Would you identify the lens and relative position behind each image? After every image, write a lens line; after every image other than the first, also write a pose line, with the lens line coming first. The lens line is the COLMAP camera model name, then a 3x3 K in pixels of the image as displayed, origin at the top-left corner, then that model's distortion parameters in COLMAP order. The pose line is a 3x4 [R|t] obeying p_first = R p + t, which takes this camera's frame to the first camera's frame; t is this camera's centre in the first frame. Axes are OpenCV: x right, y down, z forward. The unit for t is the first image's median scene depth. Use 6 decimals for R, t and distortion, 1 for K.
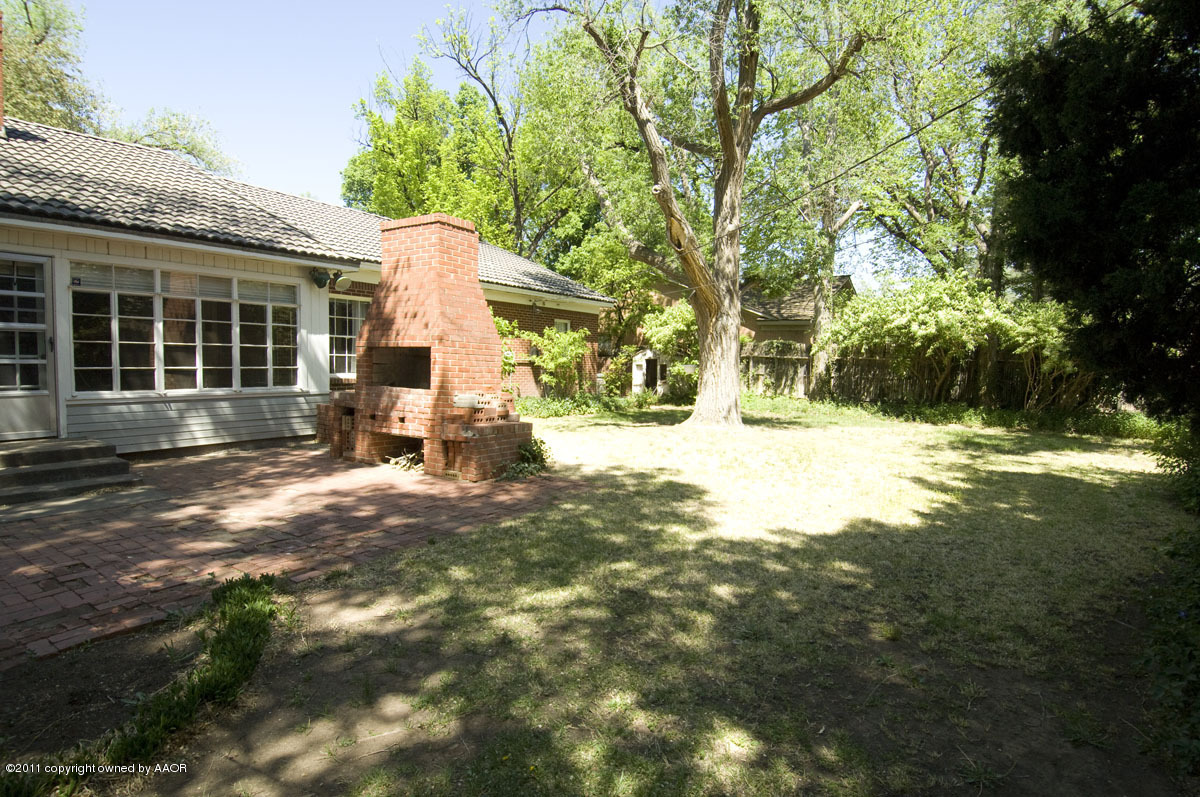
lens RADIAL K [[618.6, 0, 605.2], [0, 618.6, 402.9], [0, 0, 1]] dist [0.048521, -0.054470]
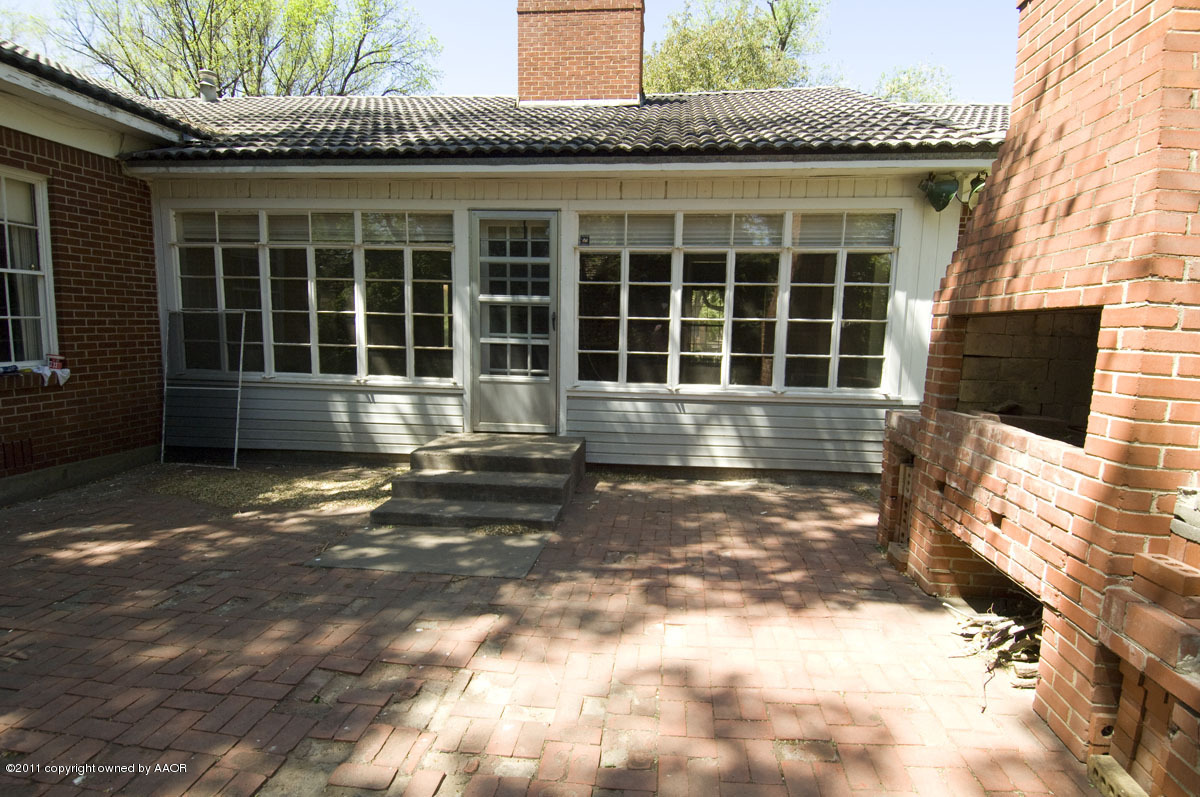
lens RADIAL K [[618.6, 0, 605.2], [0, 618.6, 402.9], [0, 0, 1]] dist [0.048521, -0.054470]
pose [[0.460797, 0.097314, -0.882154, -0.098465], [-0.072115, 0.994789, 0.072069, -0.037776], [0.884571, 0.030408, 0.465413, 0.504506]]
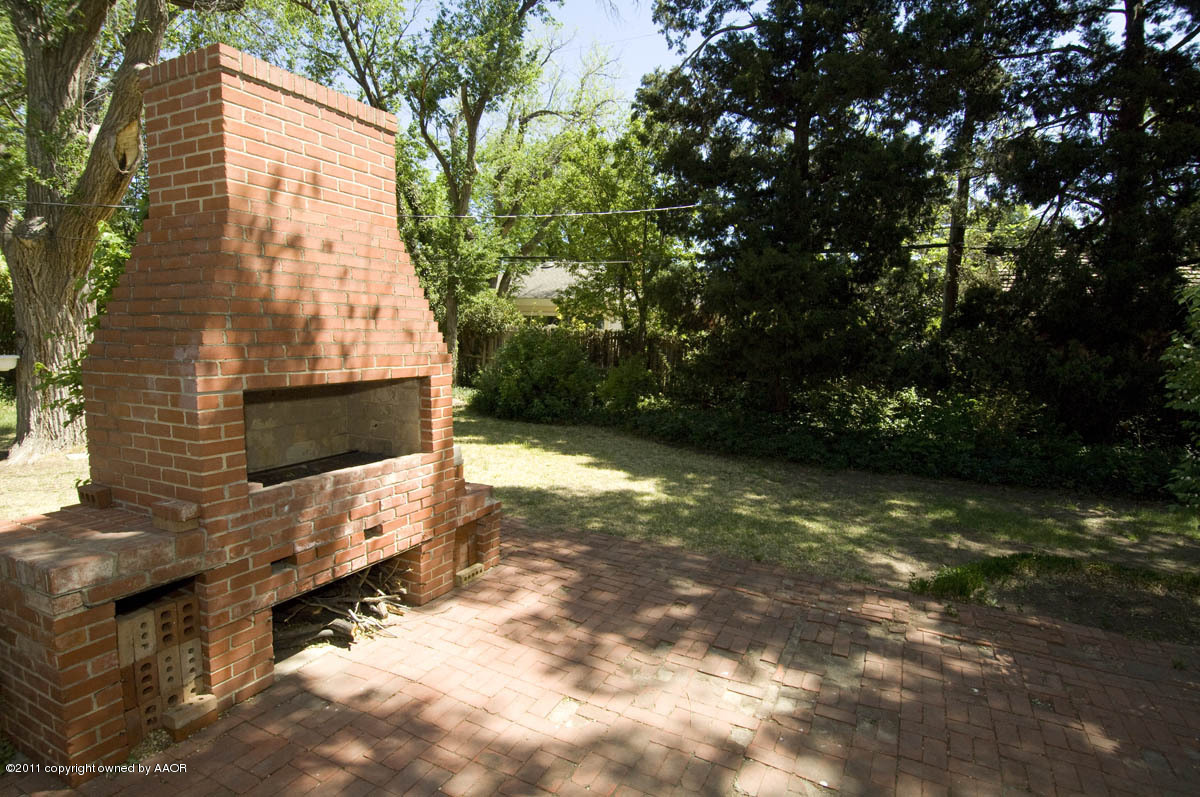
lens RADIAL K [[643.7, 0, 598.5], [0, 643.7, 420.3], [0, 0, 1]] dist [0.000072, -0.000036]
pose [[-0.120455, -0.166607, 0.978638, -0.646311], [0.040981, 0.984141, 0.172588, -0.107511], [-0.991872, 0.060895, -0.111717, 0.691489]]
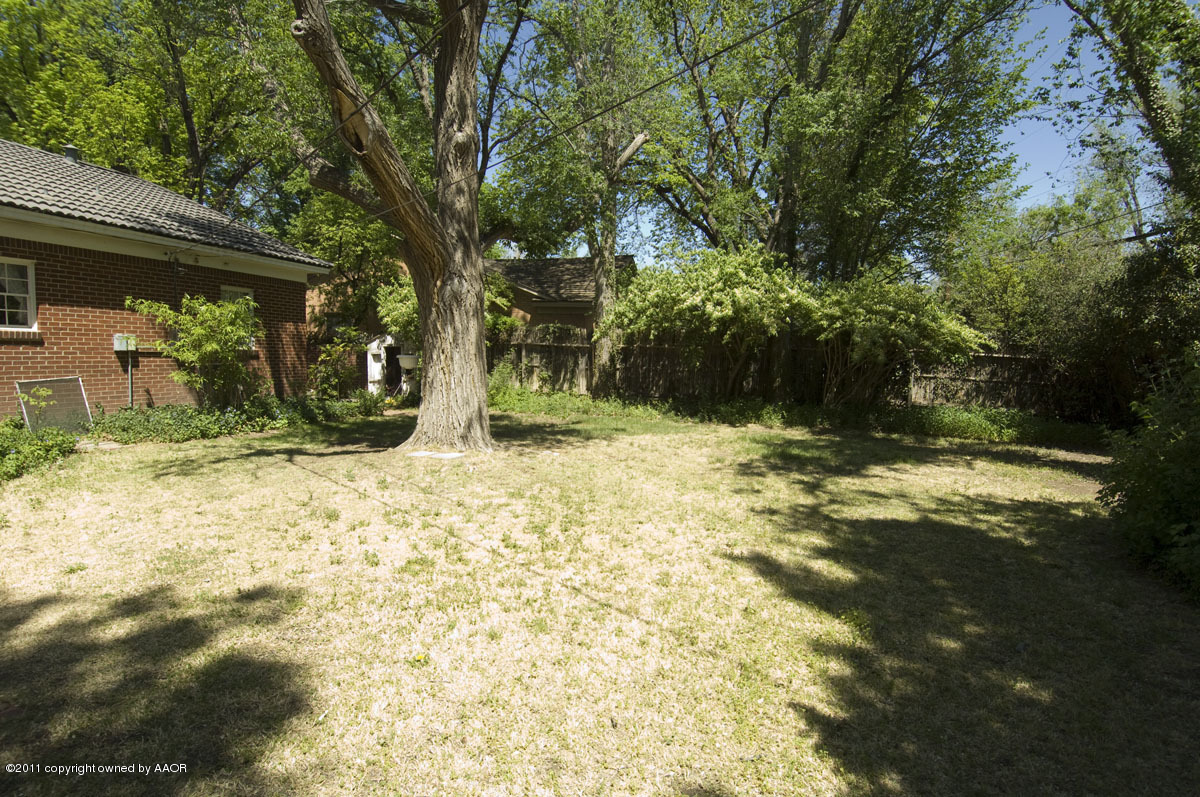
lens RADIAL K [[618.6, 0, 605.2], [0, 618.6, 402.9], [0, 0, 1]] dist [0.048521, -0.054470]
pose [[0.946426, -0.029400, 0.321581, 0.158349], [0.023792, 0.999489, 0.021356, -0.027328], [-0.322044, -0.012561, 0.946641, 0.427092]]
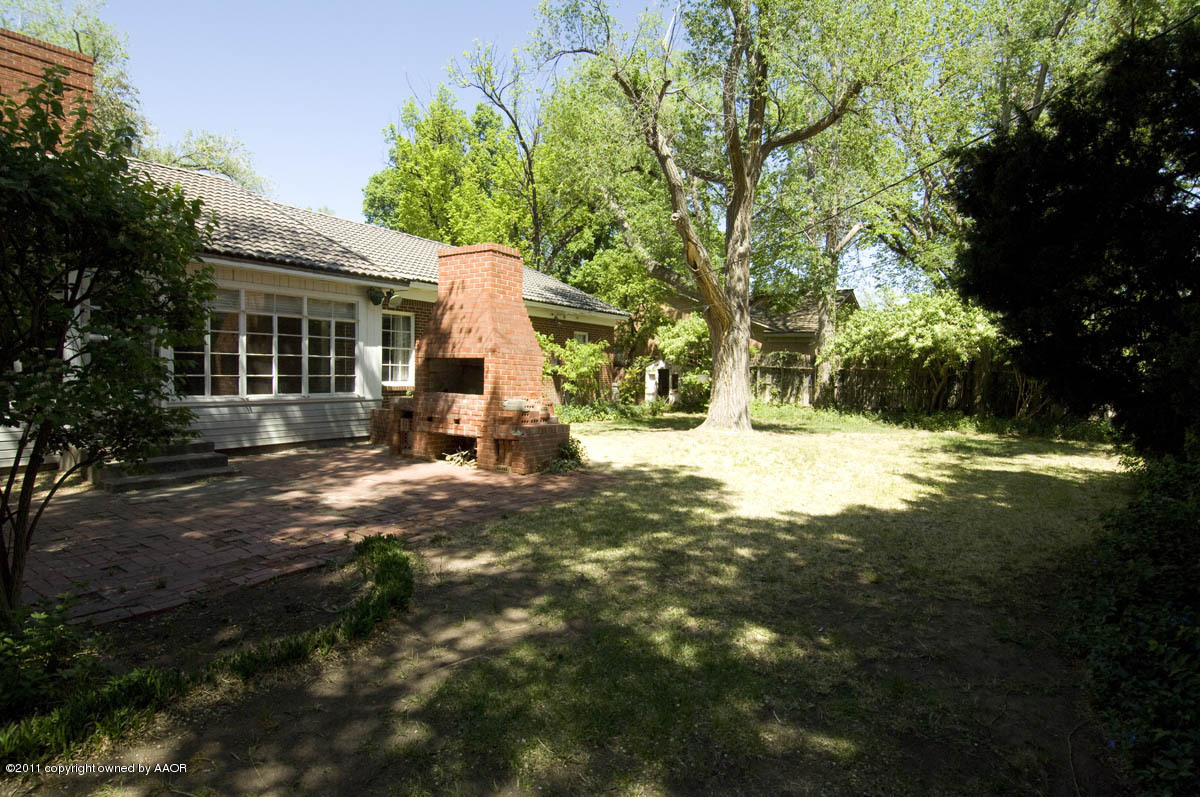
lens RADIAL K [[618.6, 0, 605.2], [0, 618.6, 402.9], [0, 0, 1]] dist [0.048521, -0.054470]
pose [[0.999966, 0.003059, -0.007677, -0.035303], [-0.003183, 0.999864, -0.016189, 0.008486], [0.007626, 0.016213, 0.999839, -0.113744]]
